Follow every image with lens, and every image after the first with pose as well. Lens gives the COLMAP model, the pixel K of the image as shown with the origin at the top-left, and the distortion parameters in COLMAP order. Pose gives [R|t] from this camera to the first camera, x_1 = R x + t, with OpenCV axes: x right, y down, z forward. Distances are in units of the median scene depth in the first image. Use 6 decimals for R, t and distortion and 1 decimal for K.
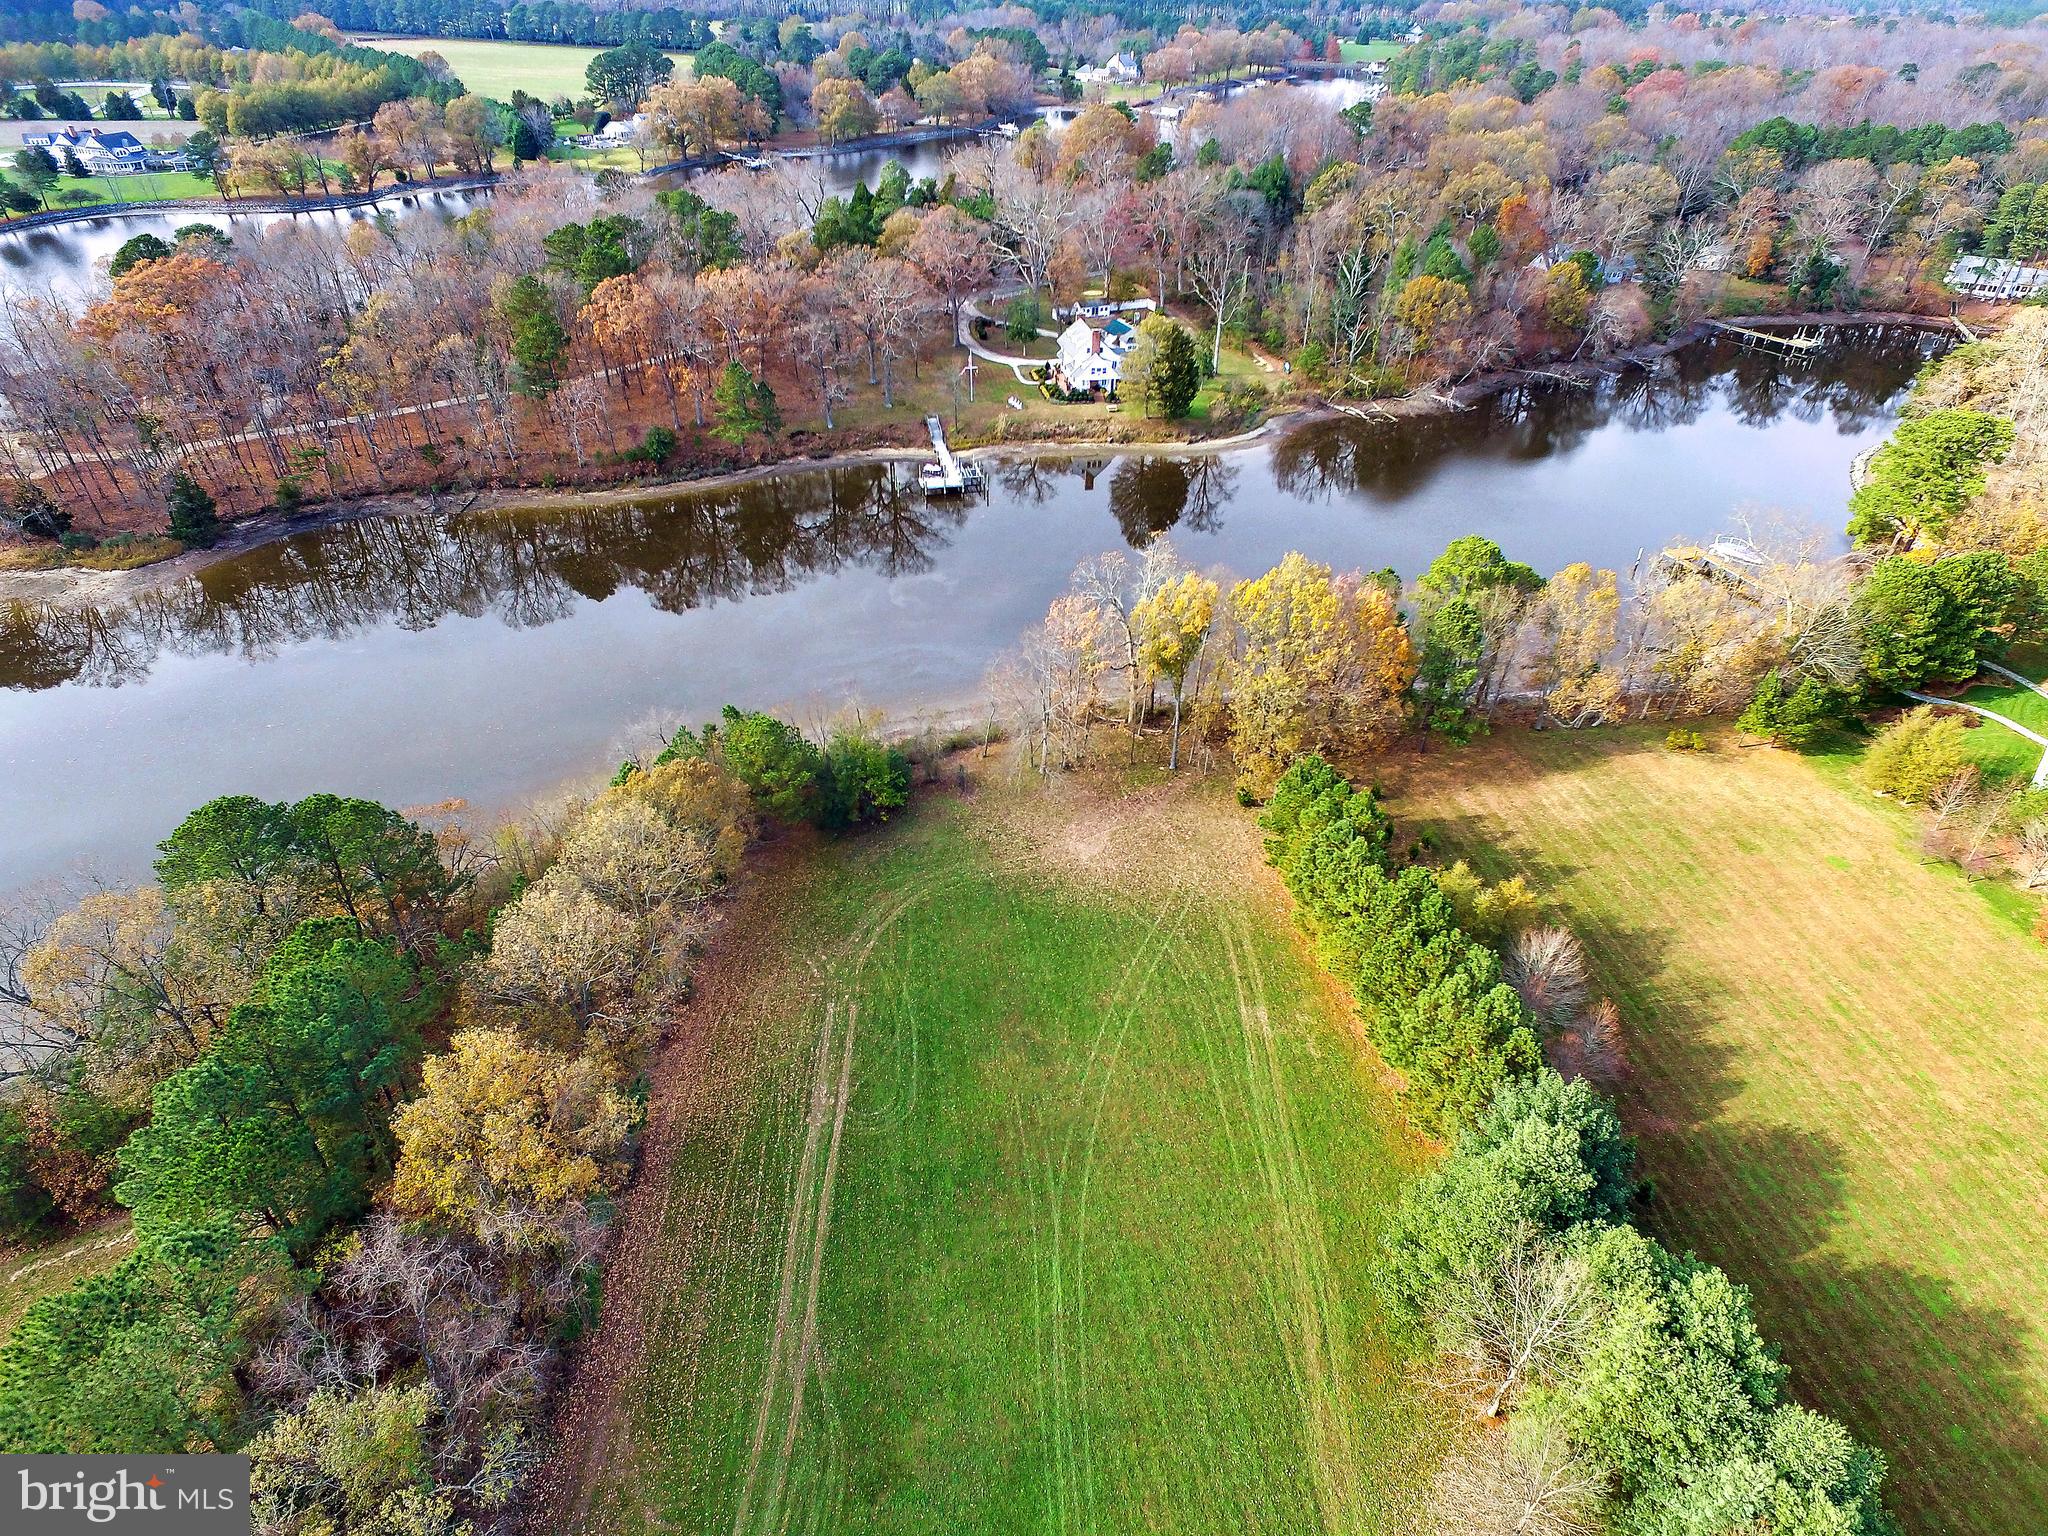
lens RADIAL K [[1202.3, 0, 1038.9], [0, 1202.3, 765.5], [0, 0, 1]] dist [-0.008057, 0.011110]
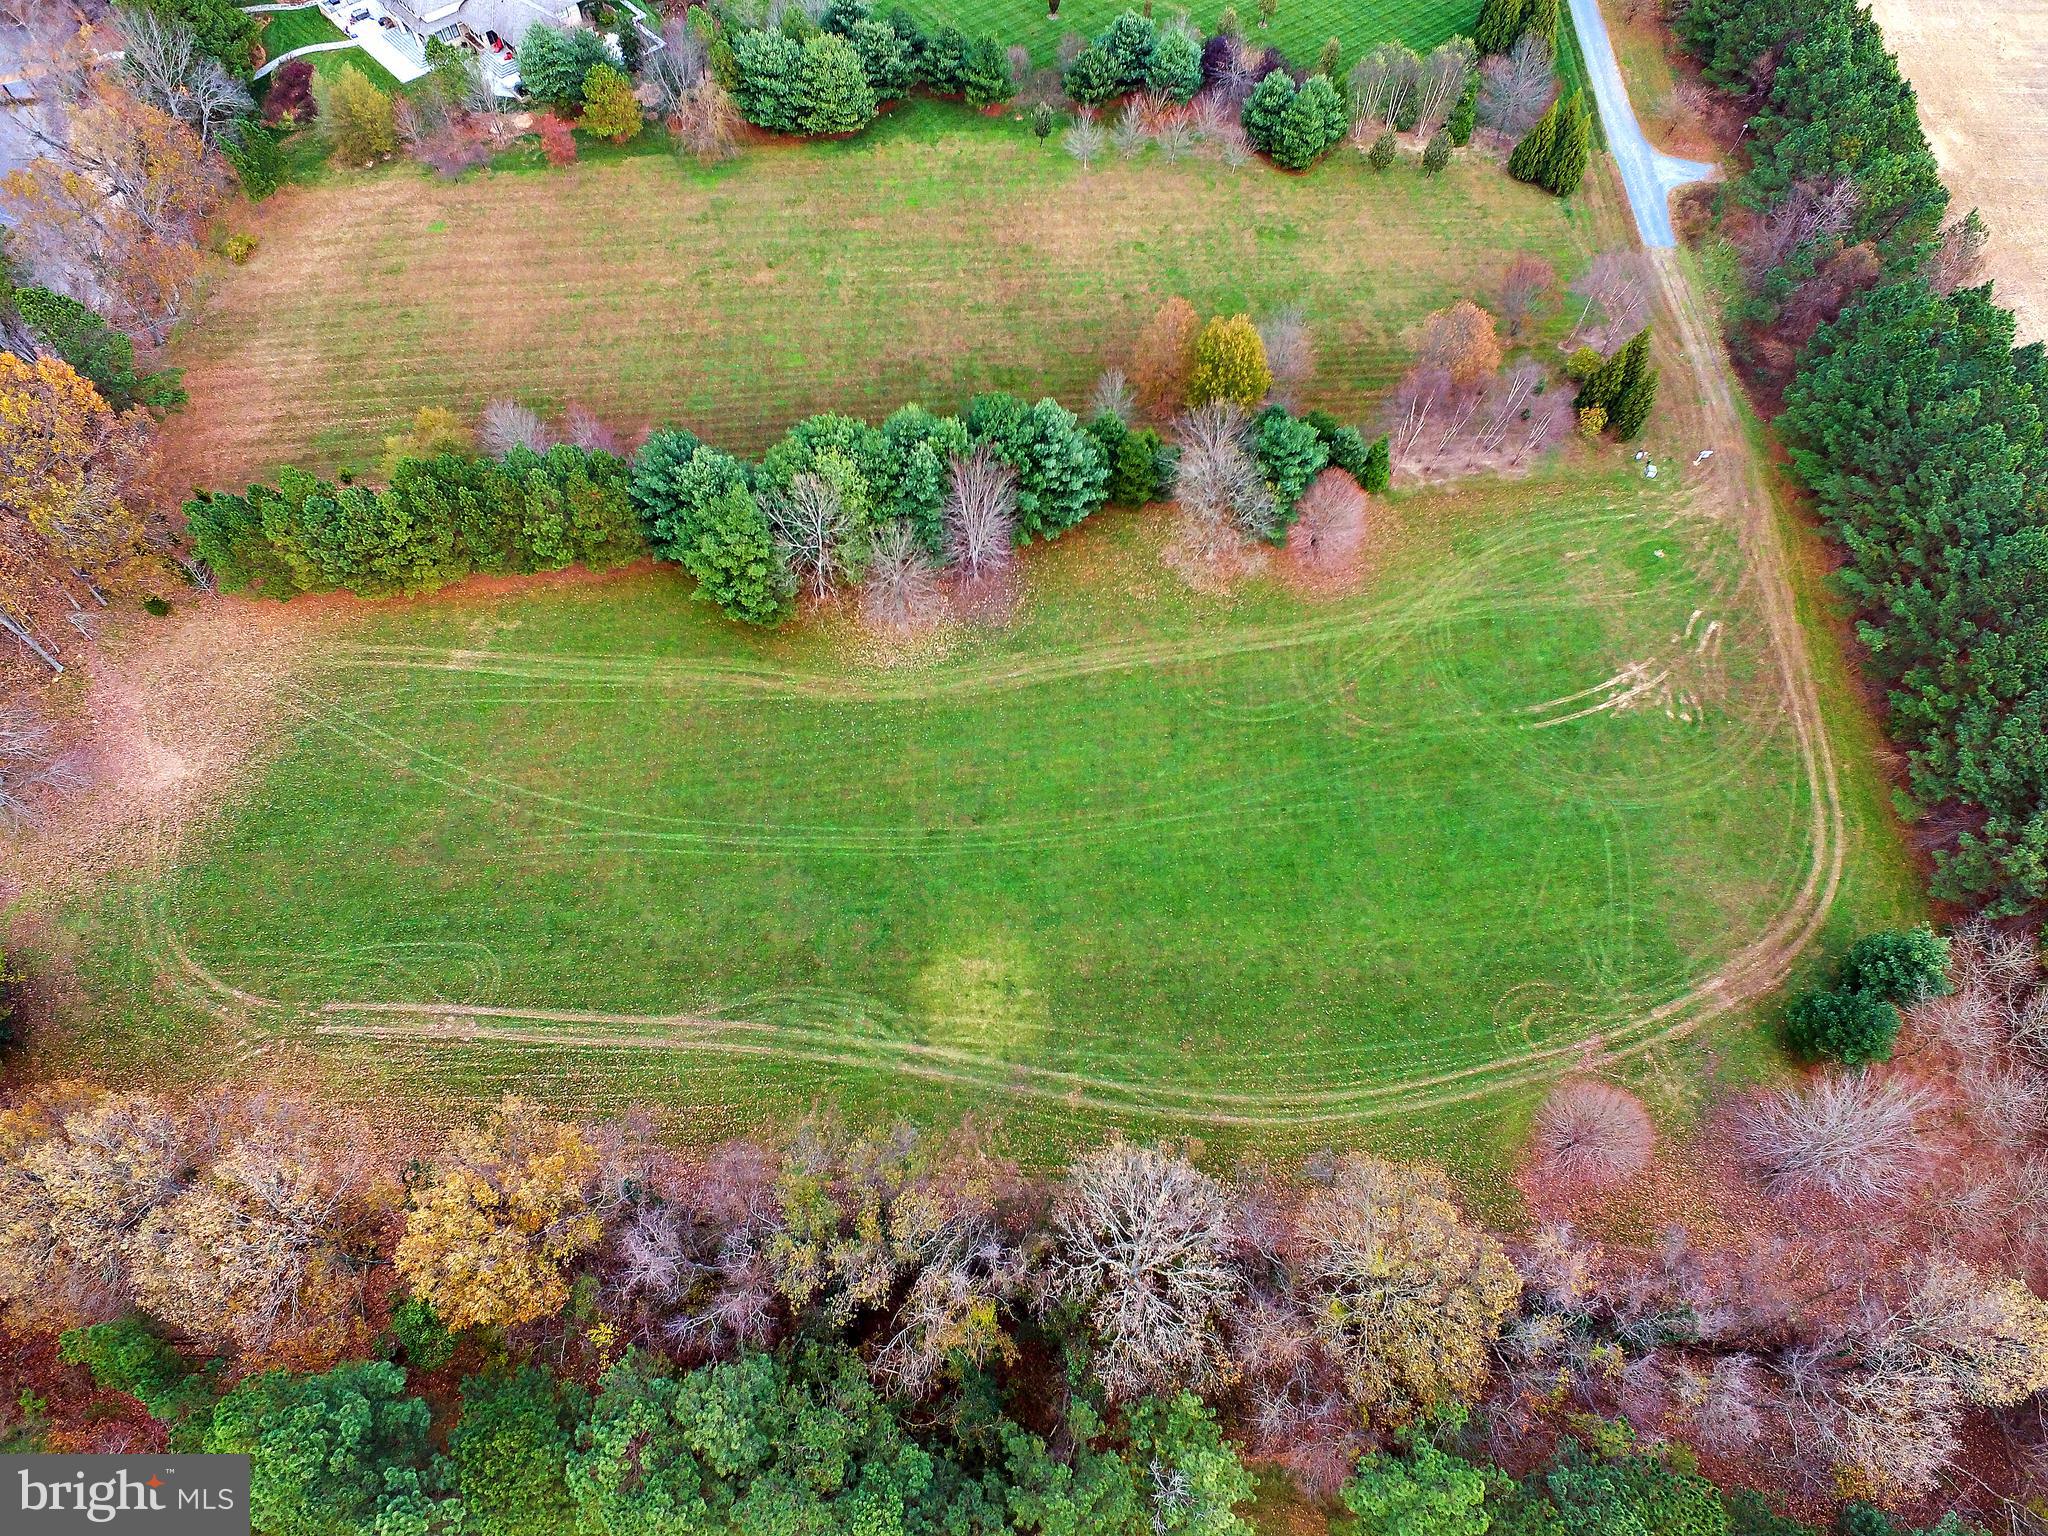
lens RADIAL K [[1202.3, 0, 1038.9], [0, 1202.3, 765.5], [0, 0, 1]] dist [-0.008057, 0.011110]
pose [[0.060714, -0.877871, 0.475034, -0.192565], [0.557439, 0.424601, 0.713425, -0.117906], [-0.827995, 0.221487, 0.515139, -0.002167]]
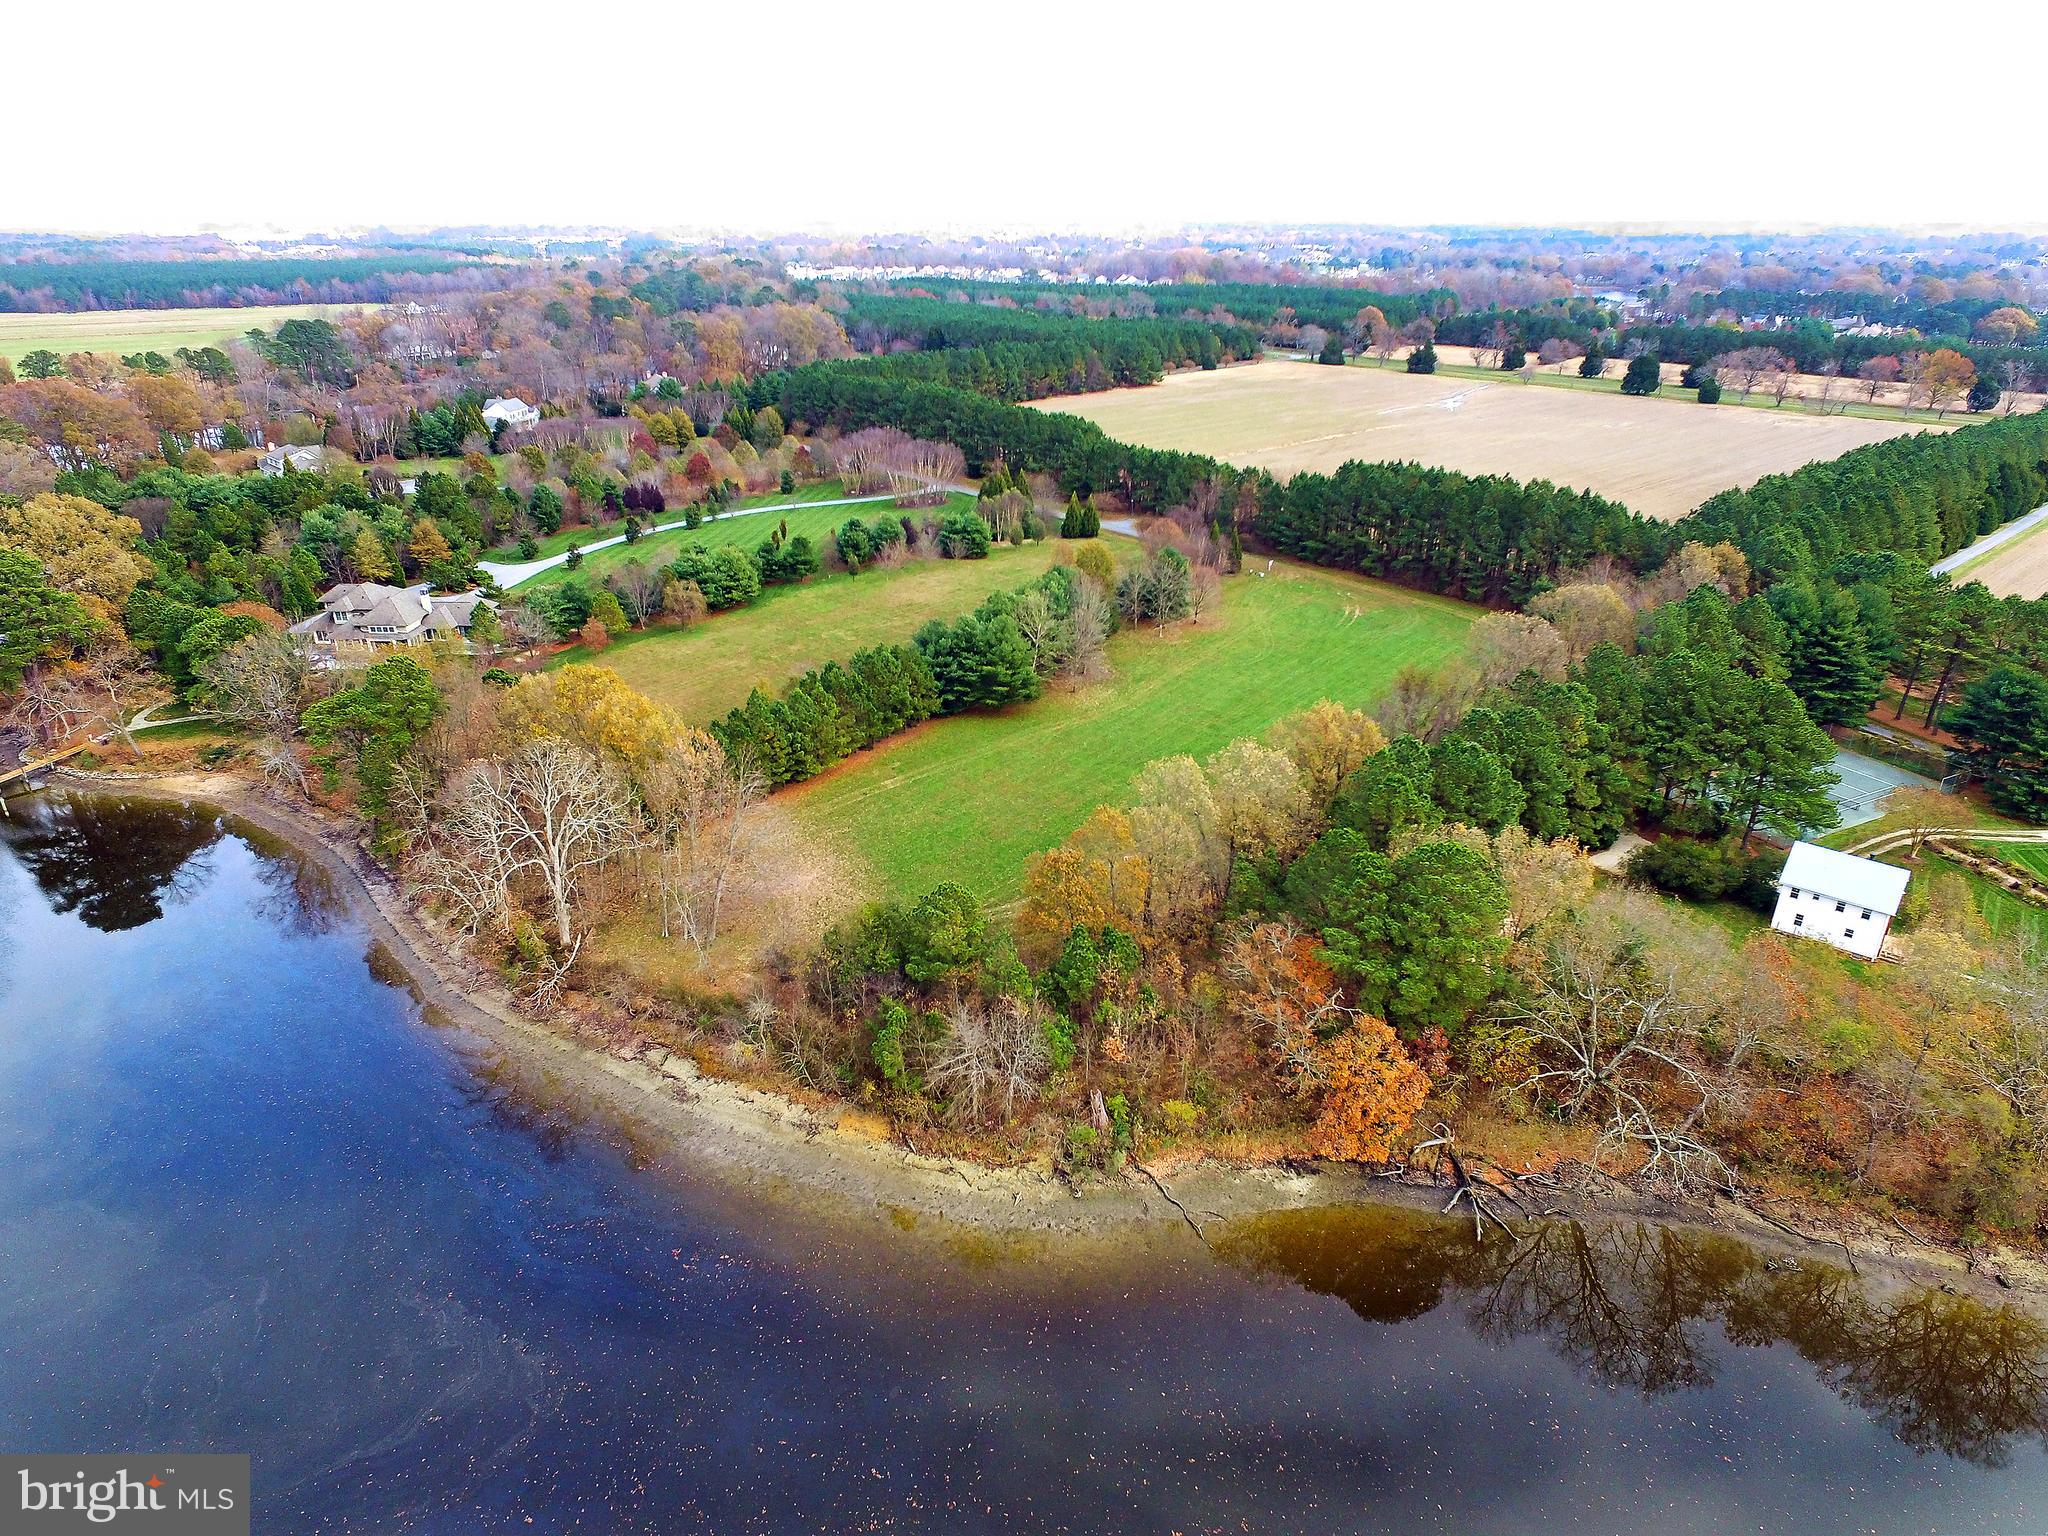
lens RADIAL K [[1220.6, 0, 1030.4], [0, 1220.6, 765.0], [0, 0, 1]] dist [-0.018509, 0.015079]
pose [[-0.660335, -0.330017, 0.674571, -0.475981], [0.421854, 0.580133, 0.696767, -0.397108], [-0.621286, 0.744670, -0.243863, 0.592800]]
